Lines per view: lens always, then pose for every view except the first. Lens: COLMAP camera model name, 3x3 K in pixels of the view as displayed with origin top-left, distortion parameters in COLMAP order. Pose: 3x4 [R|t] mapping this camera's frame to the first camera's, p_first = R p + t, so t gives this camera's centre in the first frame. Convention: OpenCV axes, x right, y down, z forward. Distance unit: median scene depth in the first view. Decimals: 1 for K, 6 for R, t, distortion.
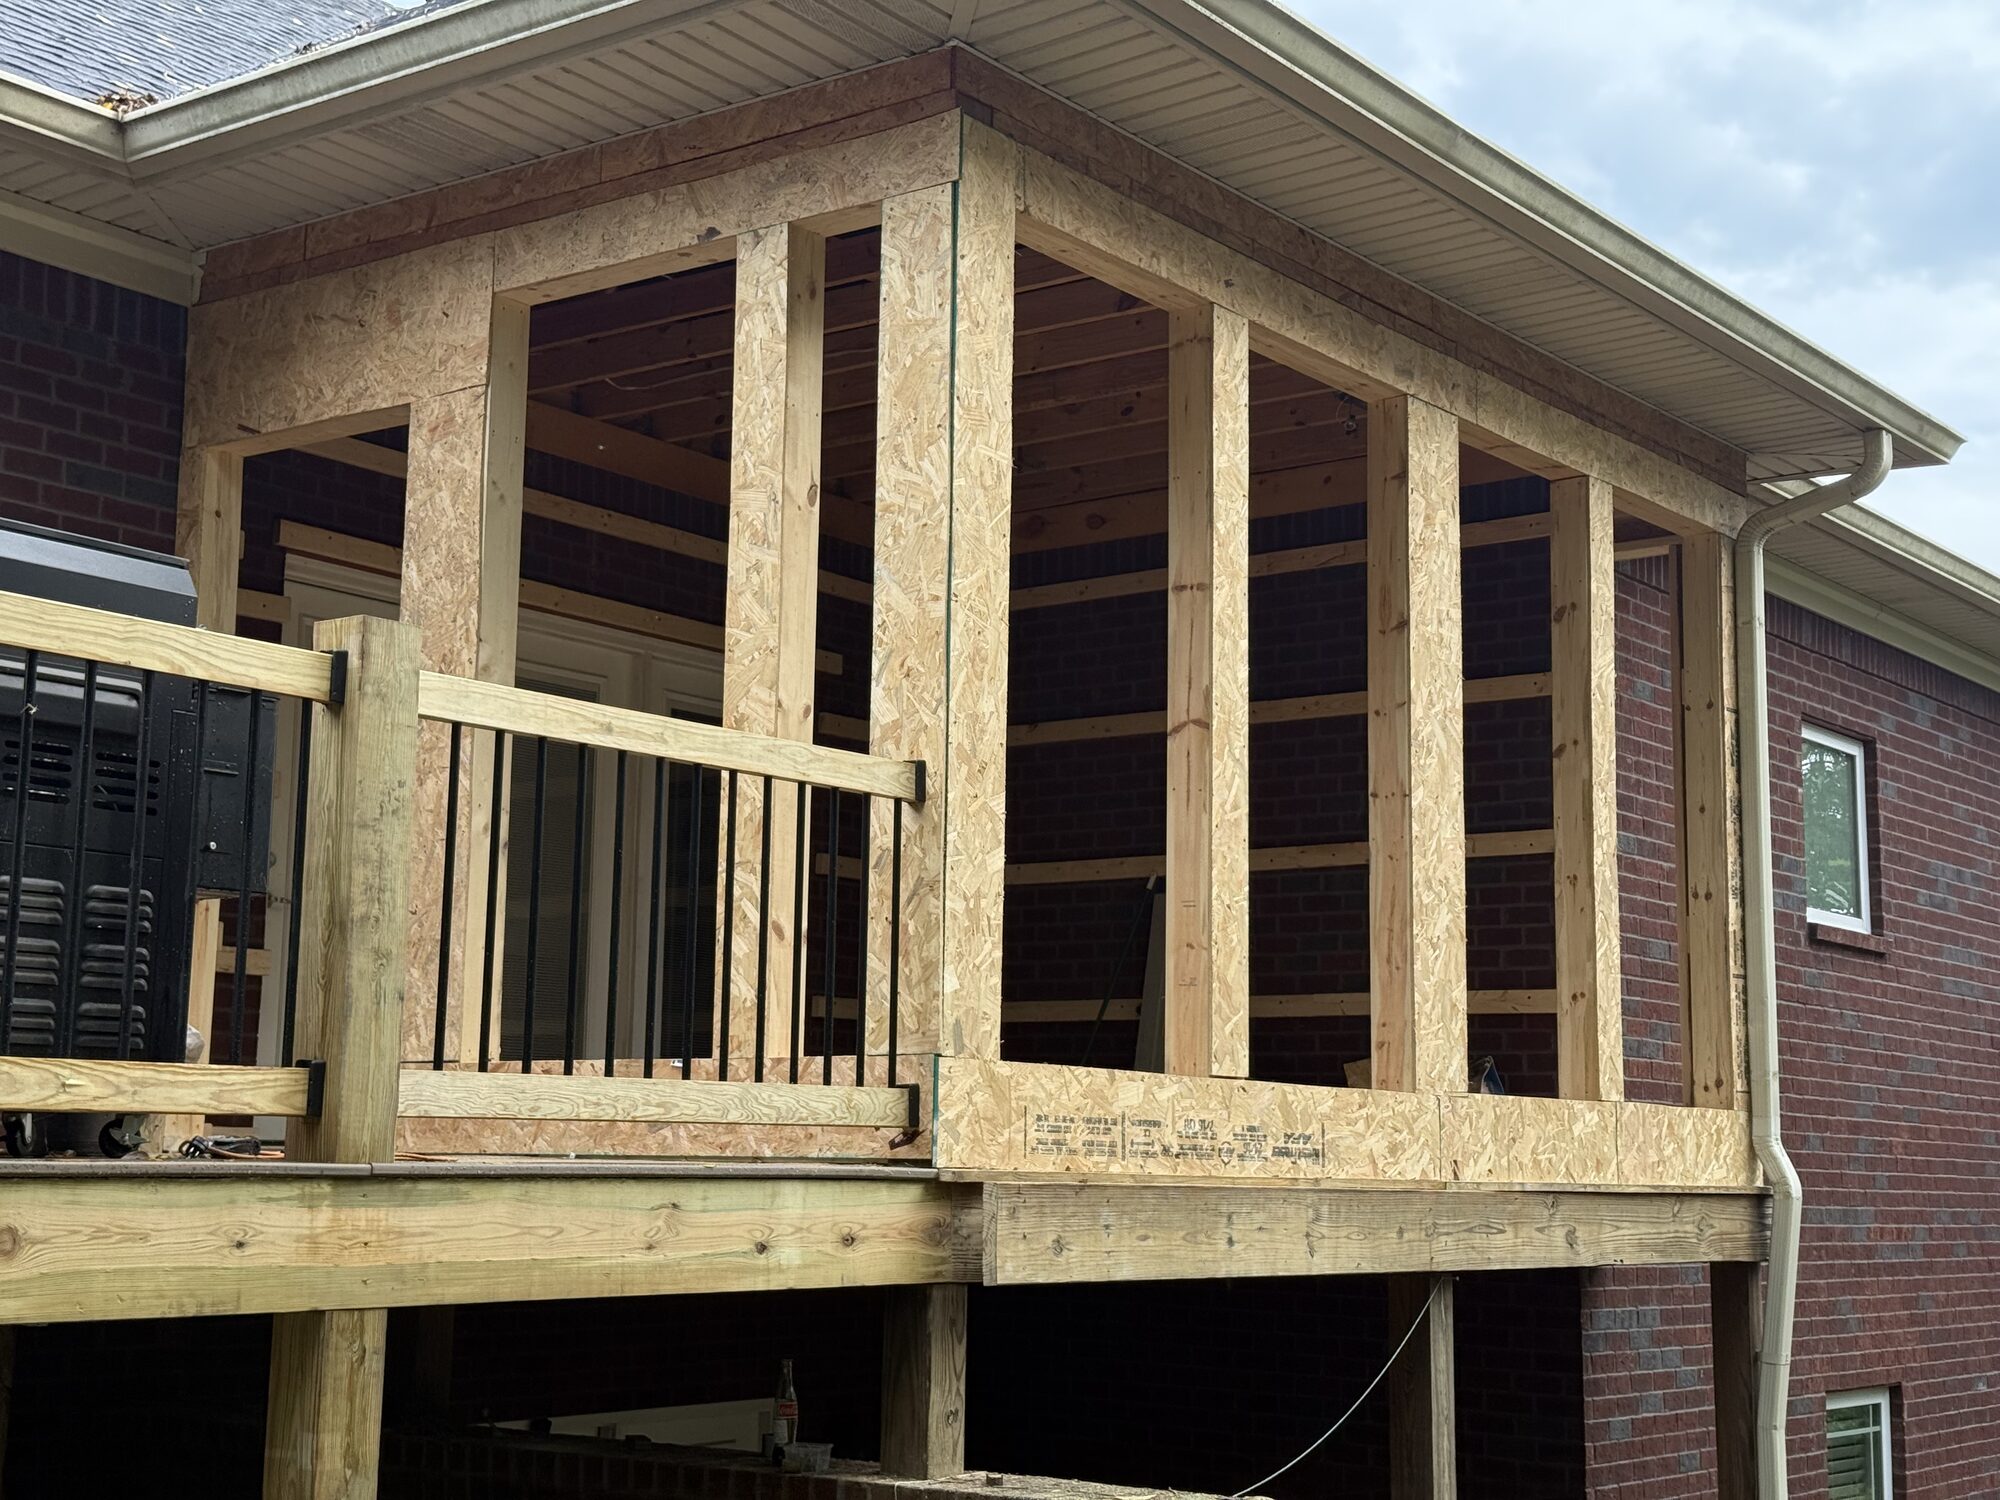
lens RADIAL K [[2795.0, 0, 998.1], [0, 2795.0, 744.4], [0, 0, 1]] dist [0.057038, 0.000000]
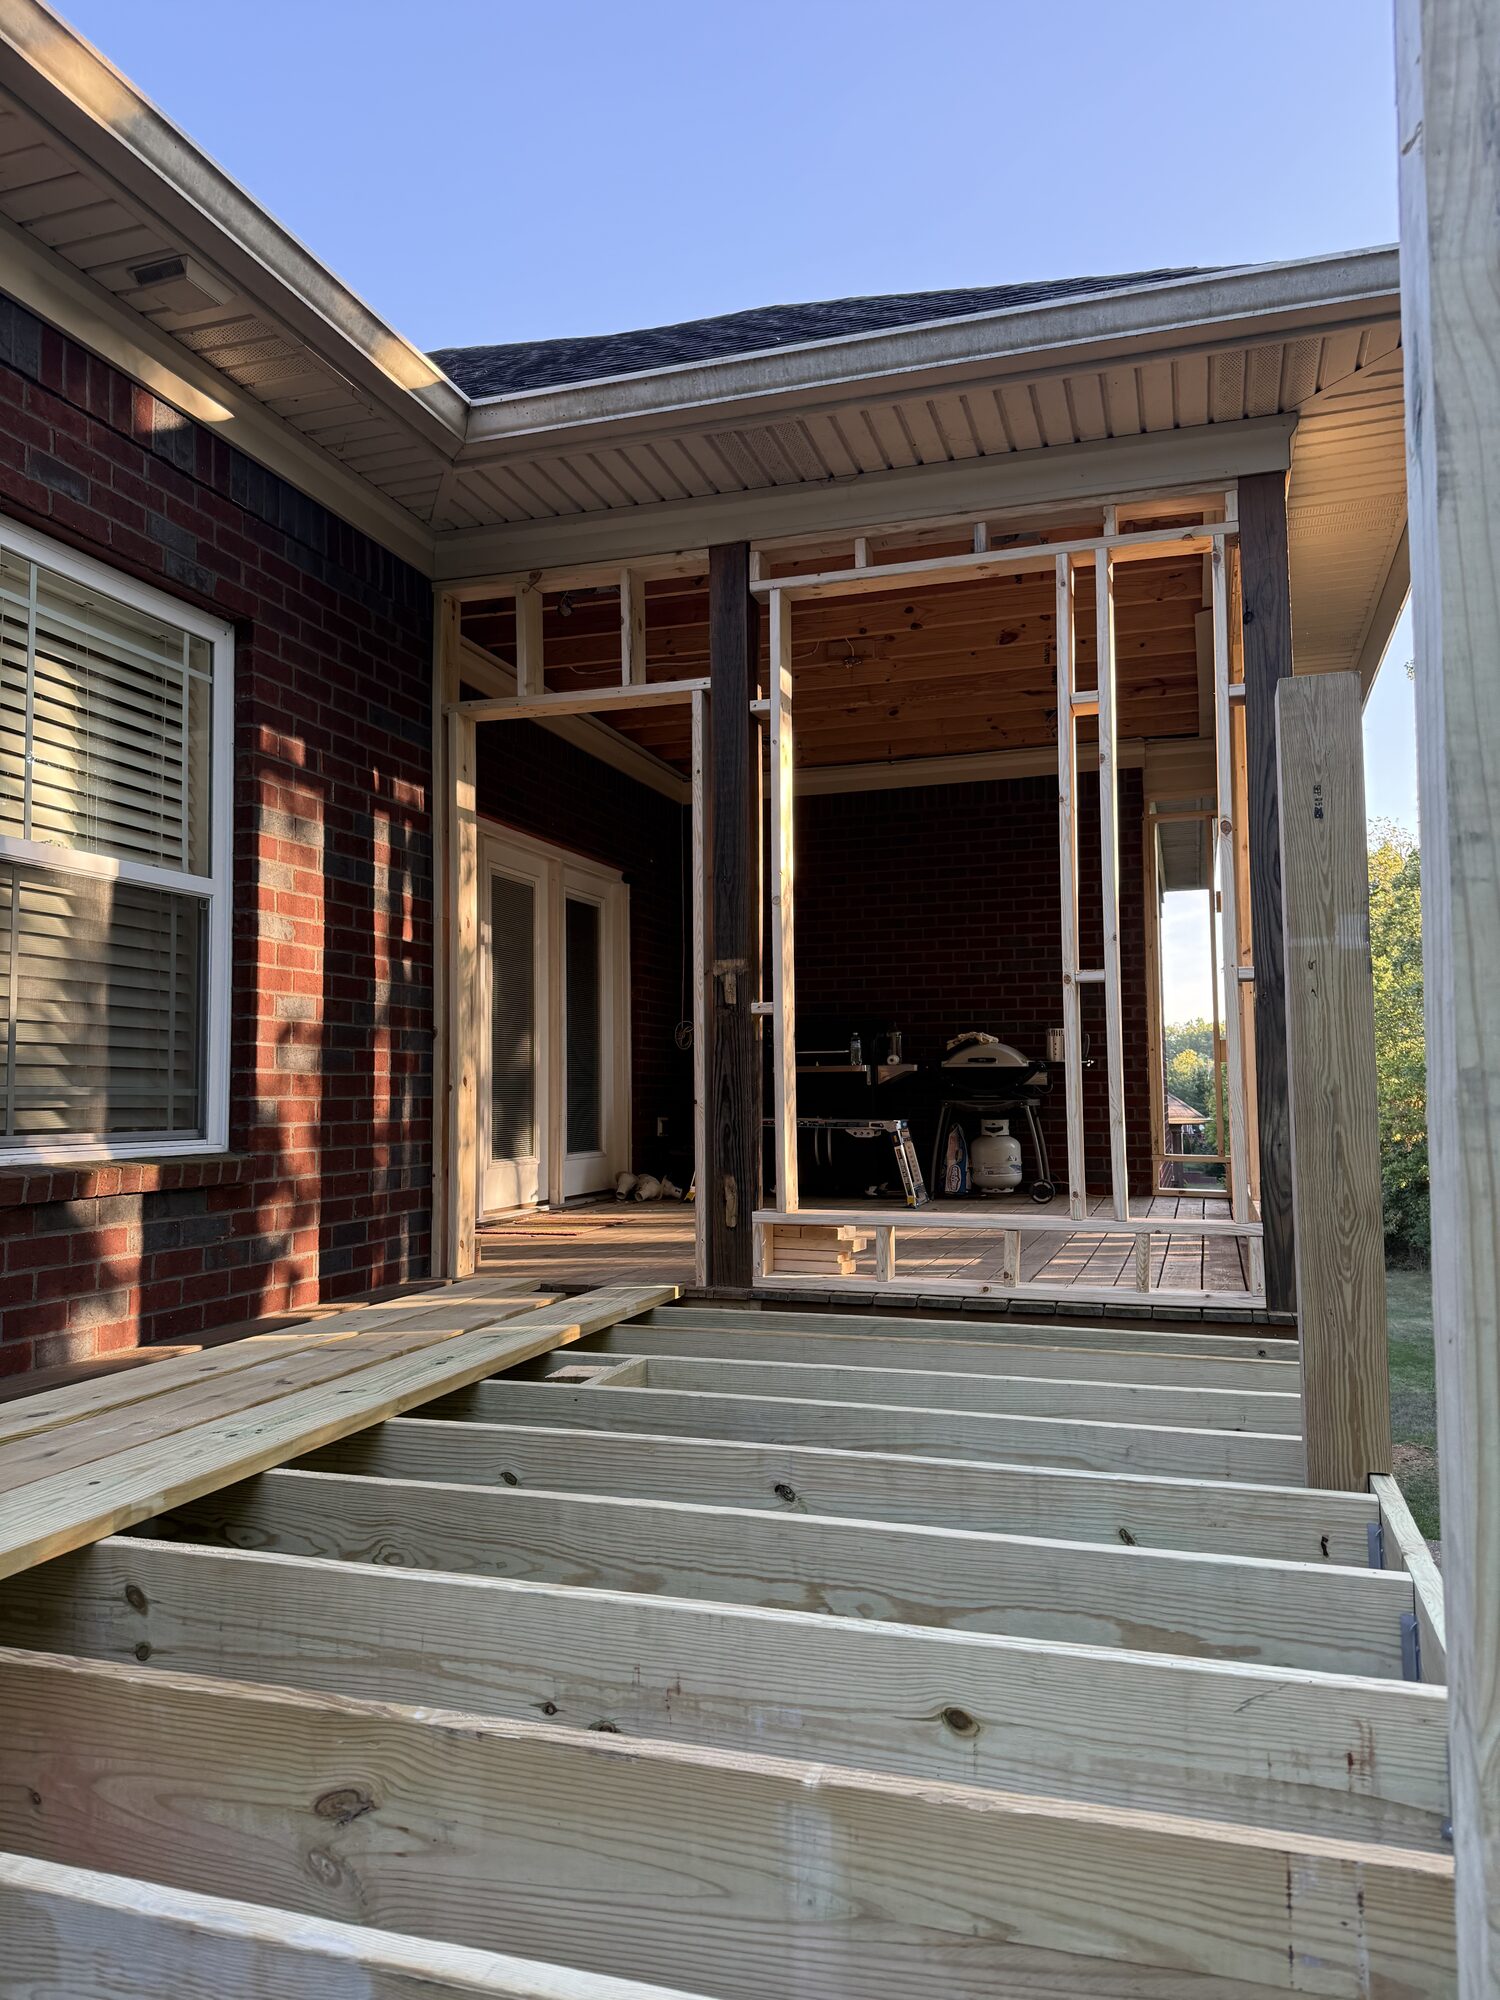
lens RADIAL K [[1394.5, 0, 755.9], [0, 1394.5, 991.9], [0, 0, 1]] dist [0.009428, -0.008518]
pose [[0.944219, -0.002782, 0.329307, -0.240474], [-0.025548, 0.996332, 0.081671, -0.021524], [-0.328326, -0.085528, 0.940684, 0.256262]]
